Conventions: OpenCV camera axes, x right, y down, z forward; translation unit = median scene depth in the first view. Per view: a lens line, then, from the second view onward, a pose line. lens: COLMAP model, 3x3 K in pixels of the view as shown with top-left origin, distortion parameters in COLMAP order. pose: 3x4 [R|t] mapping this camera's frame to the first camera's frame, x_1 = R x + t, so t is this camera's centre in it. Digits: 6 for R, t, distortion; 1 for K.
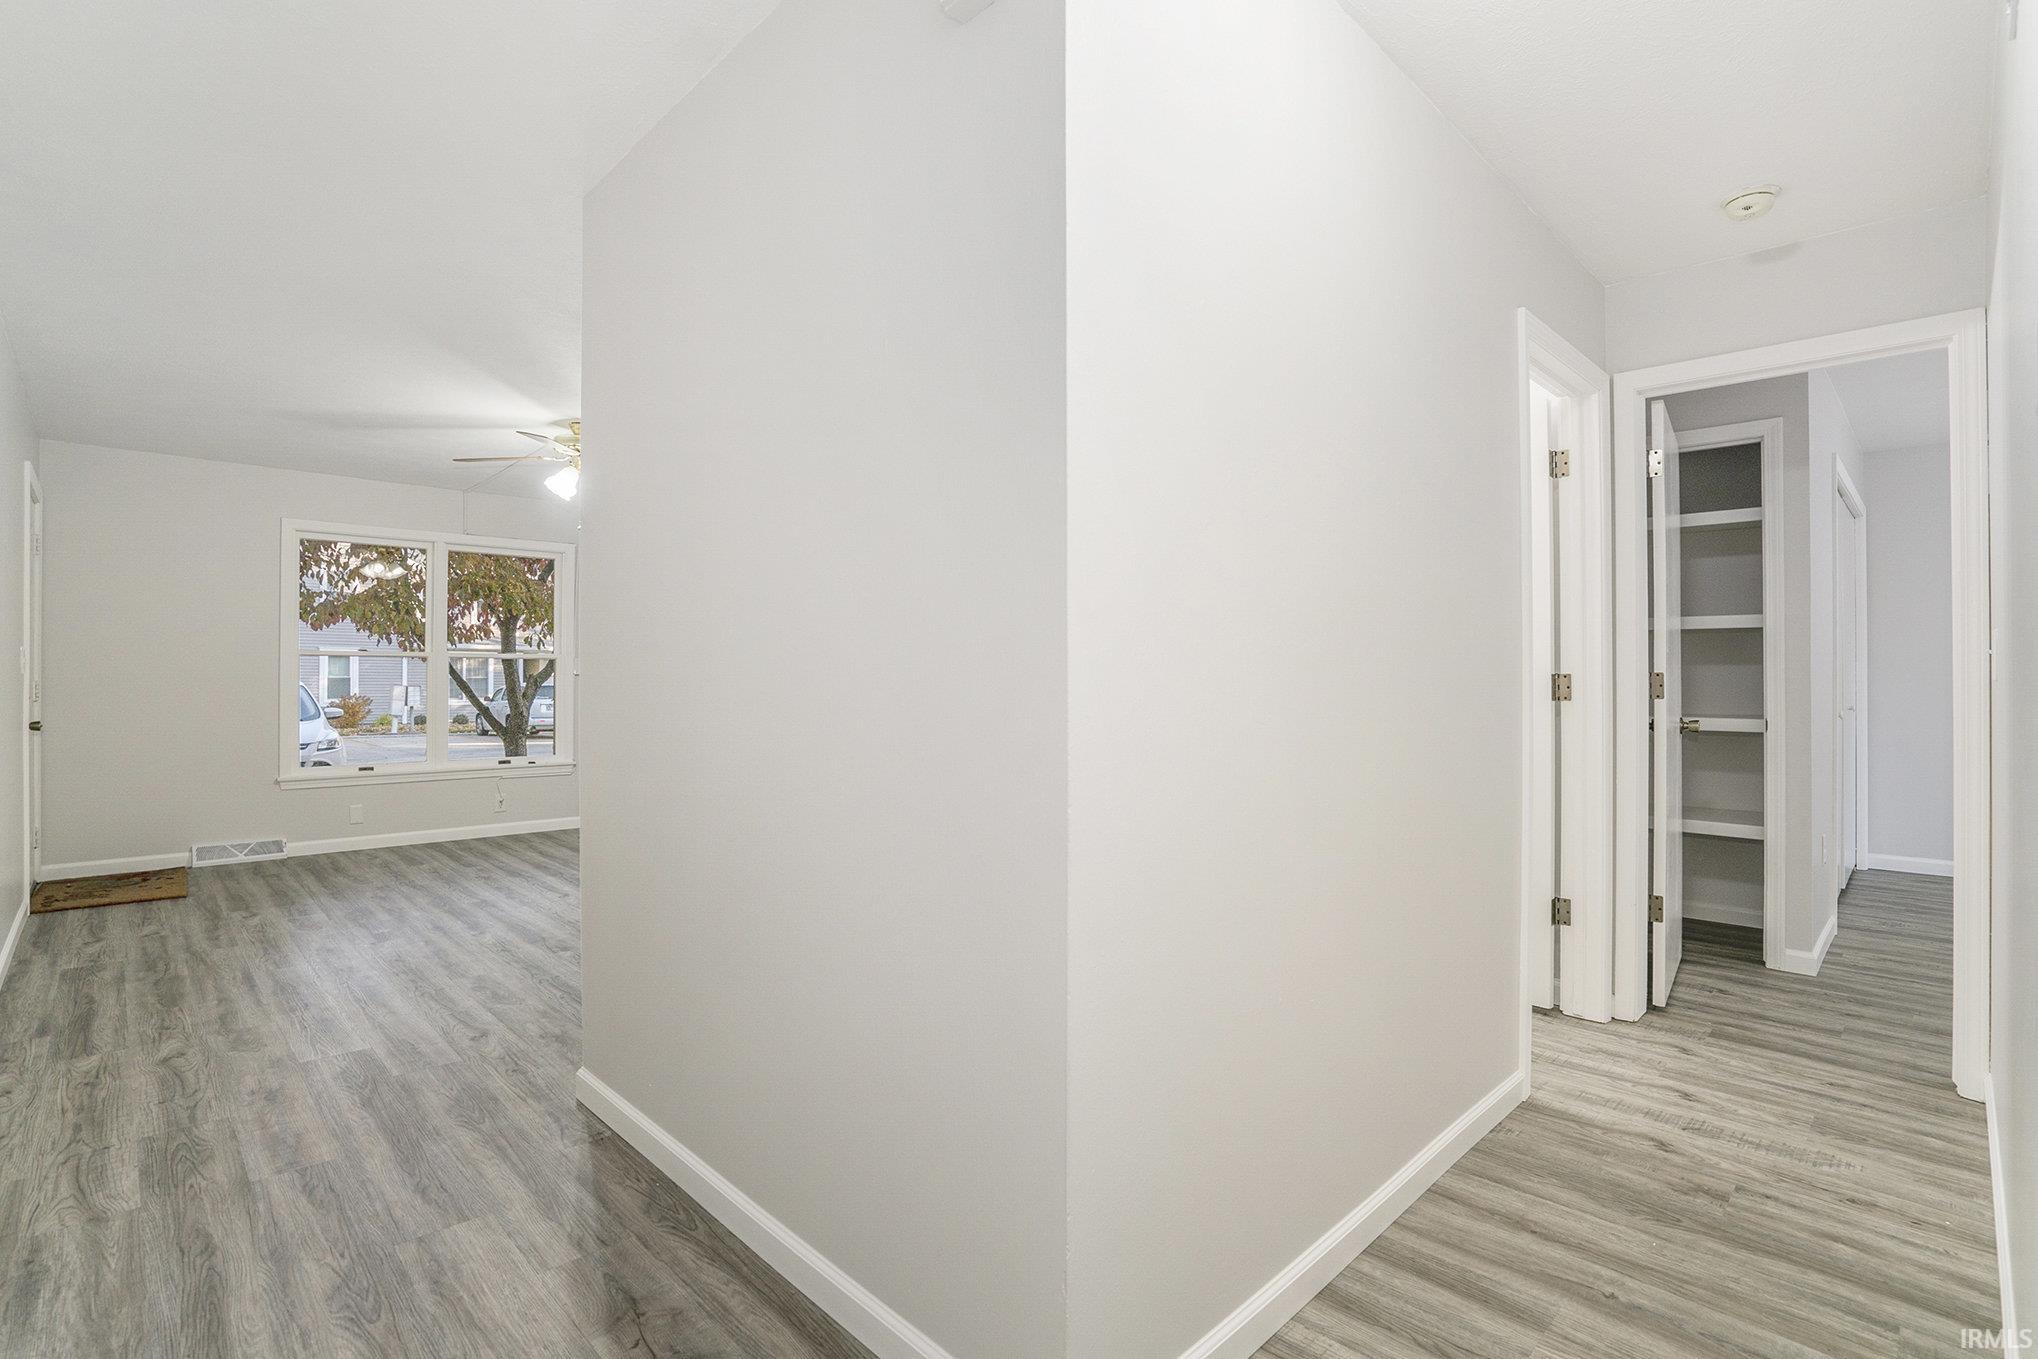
lens RADIAL K [[936.1, 0, 1080.7], [0, 936.1, 668.8], [0, 0, 1]] dist [-0.071455, 0.016896]
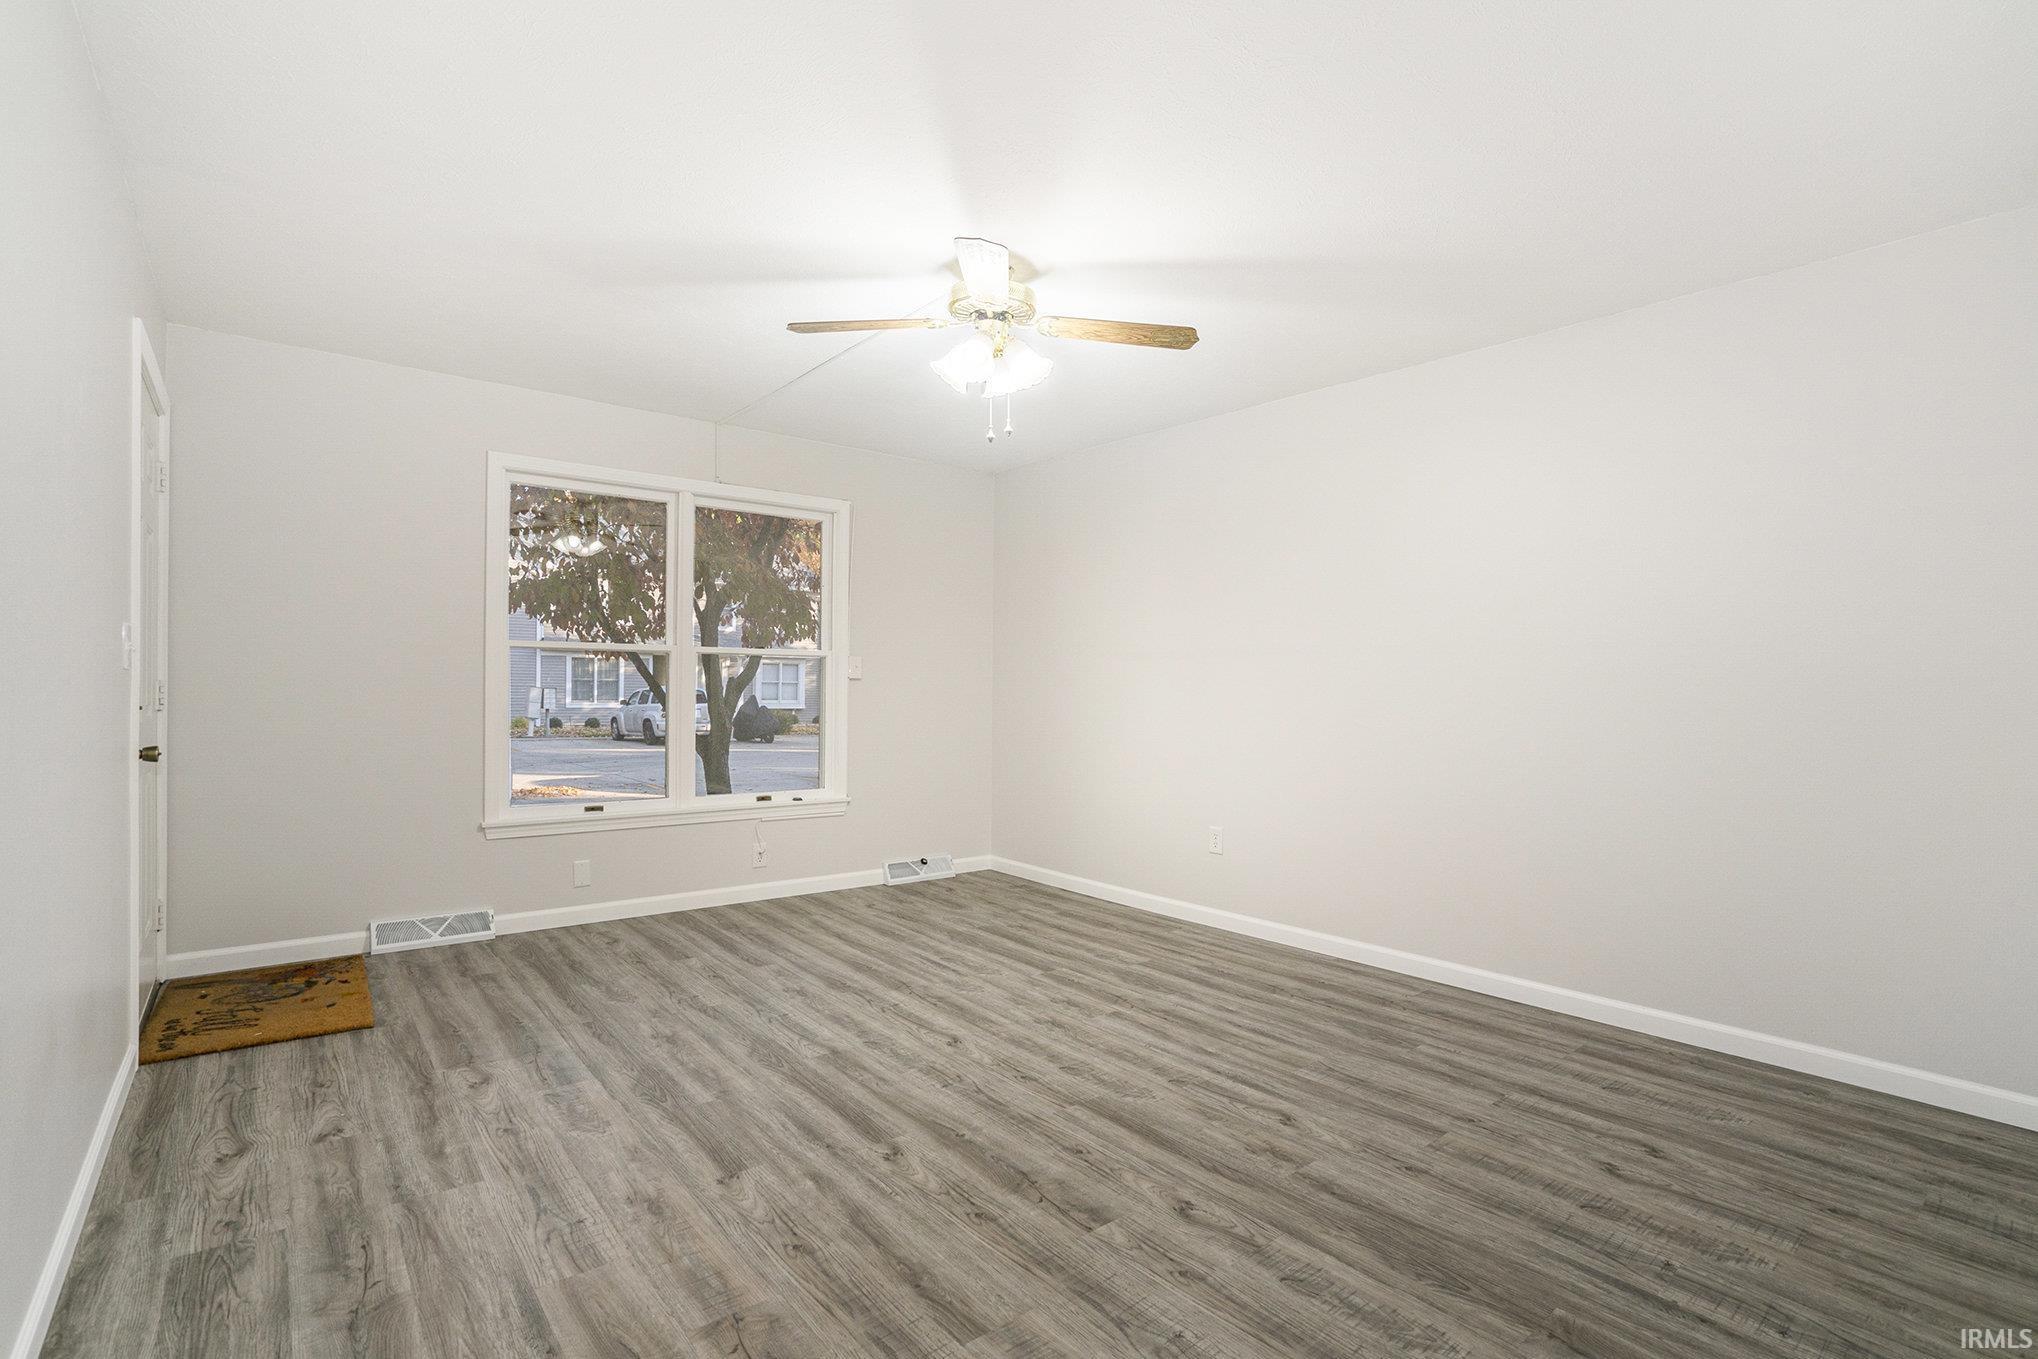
lens RADIAL K [[954.2, 0, 1044.3], [0, 954.2, 687.4], [0, 0, 1]] dist [-0.064635, 0.025139]
pose [[0.991236, 0.012734, -0.131490, -0.430521], [-0.011345, 0.999872, 0.011312, 0.004109], [0.131617, -0.009722, 0.991253, 0.389247]]
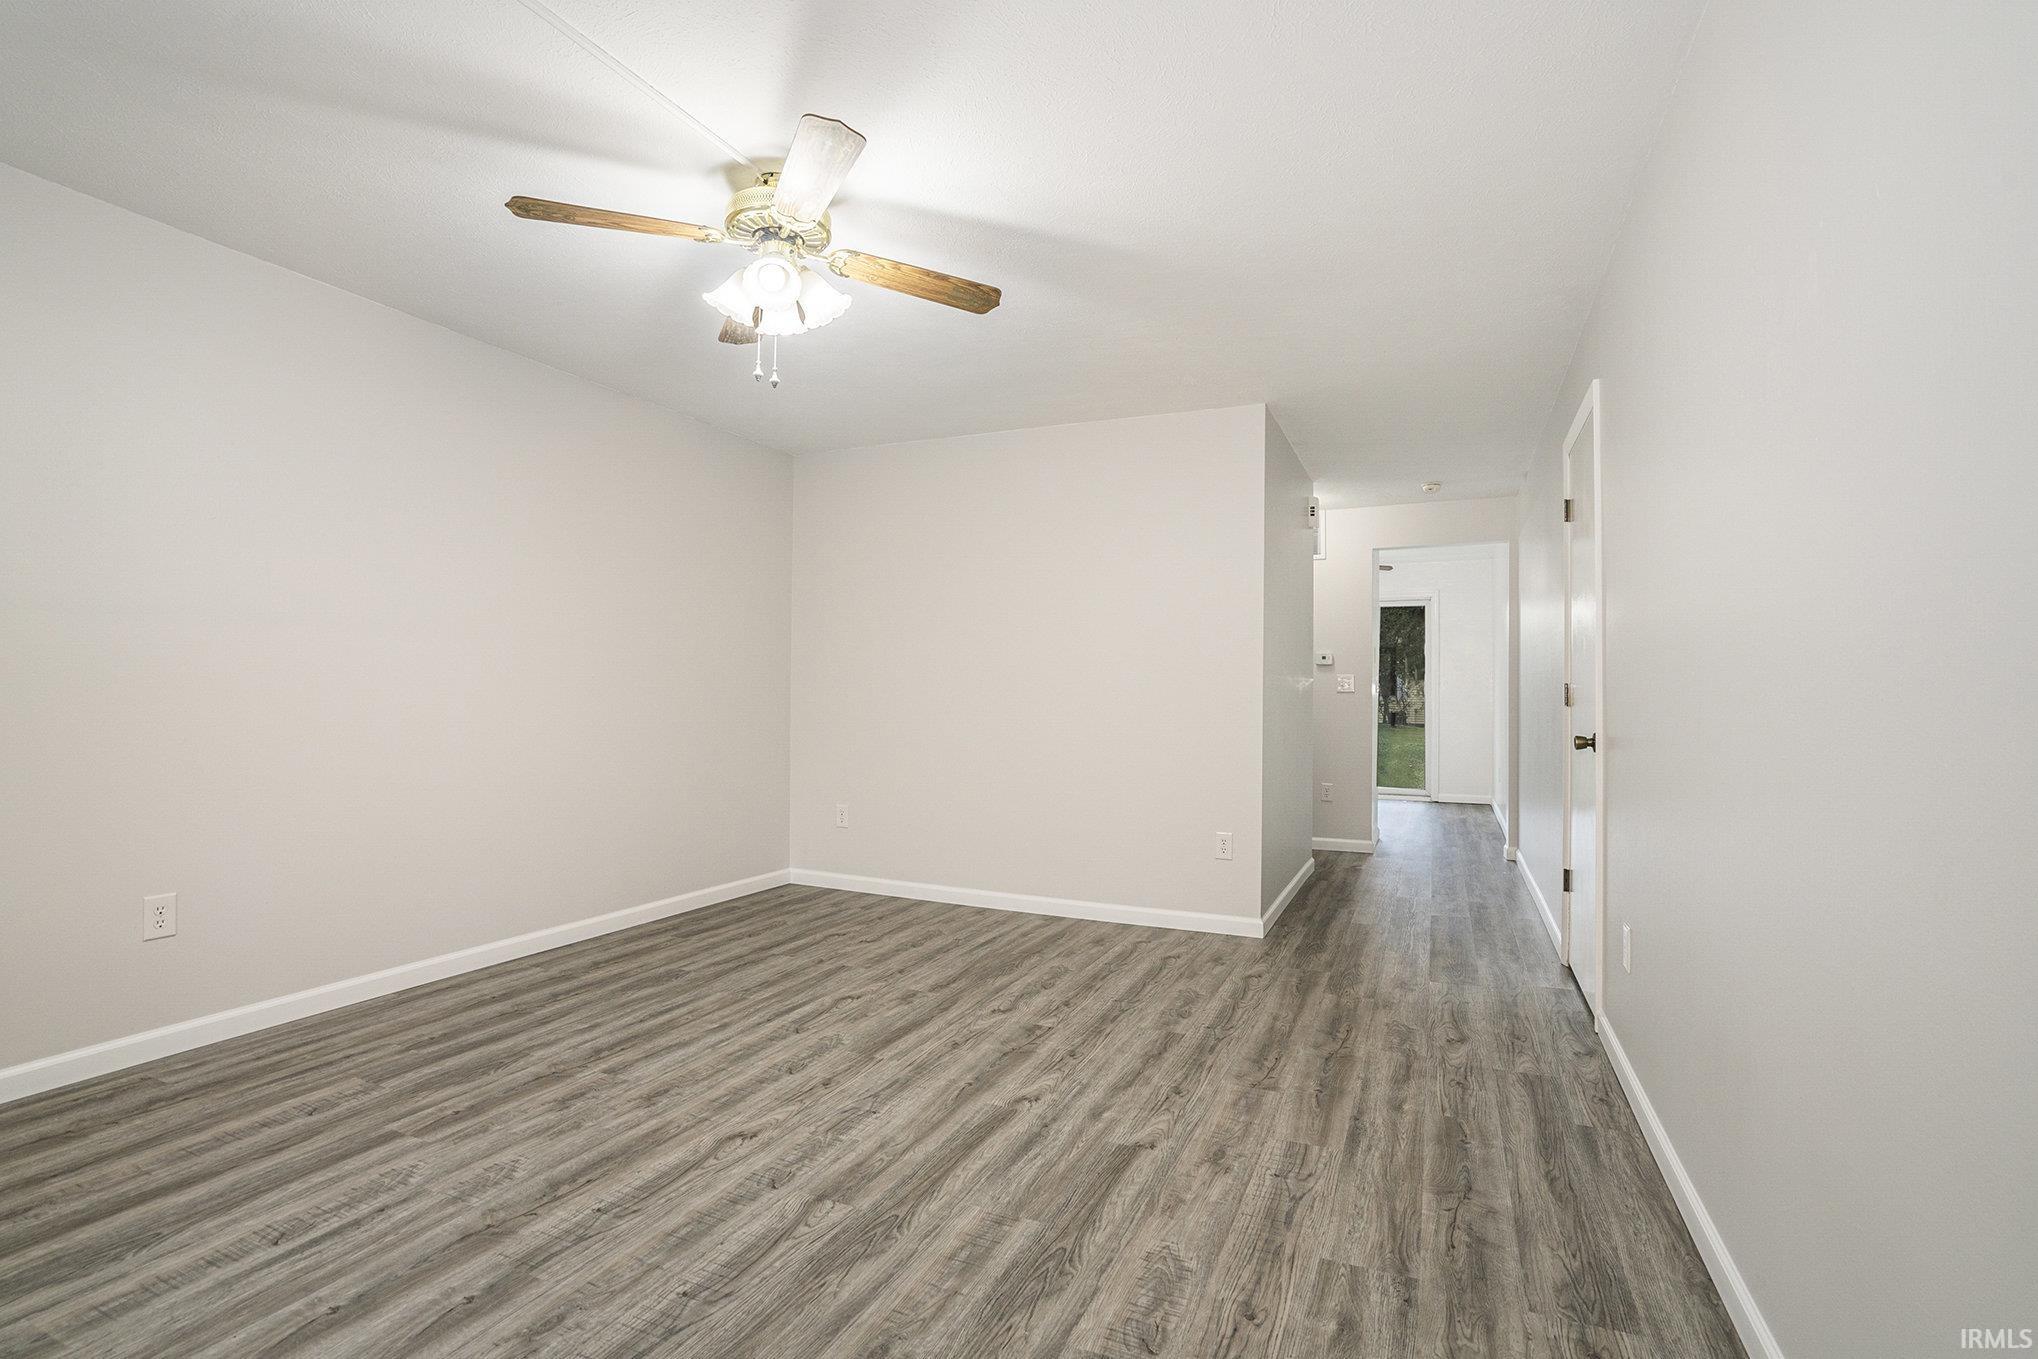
lens RADIAL K [[919.6, 0, 1005.6], [0, 919.6, 664.8], [0, 0, 1]] dist [-0.065493, 0.023410]
pose [[-0.288183, 0.026917, 0.957197, -1.069394], [-0.019499, 0.999233, -0.033969, 0.019106], [-0.957377, -0.028453, -0.287438, 1.023807]]
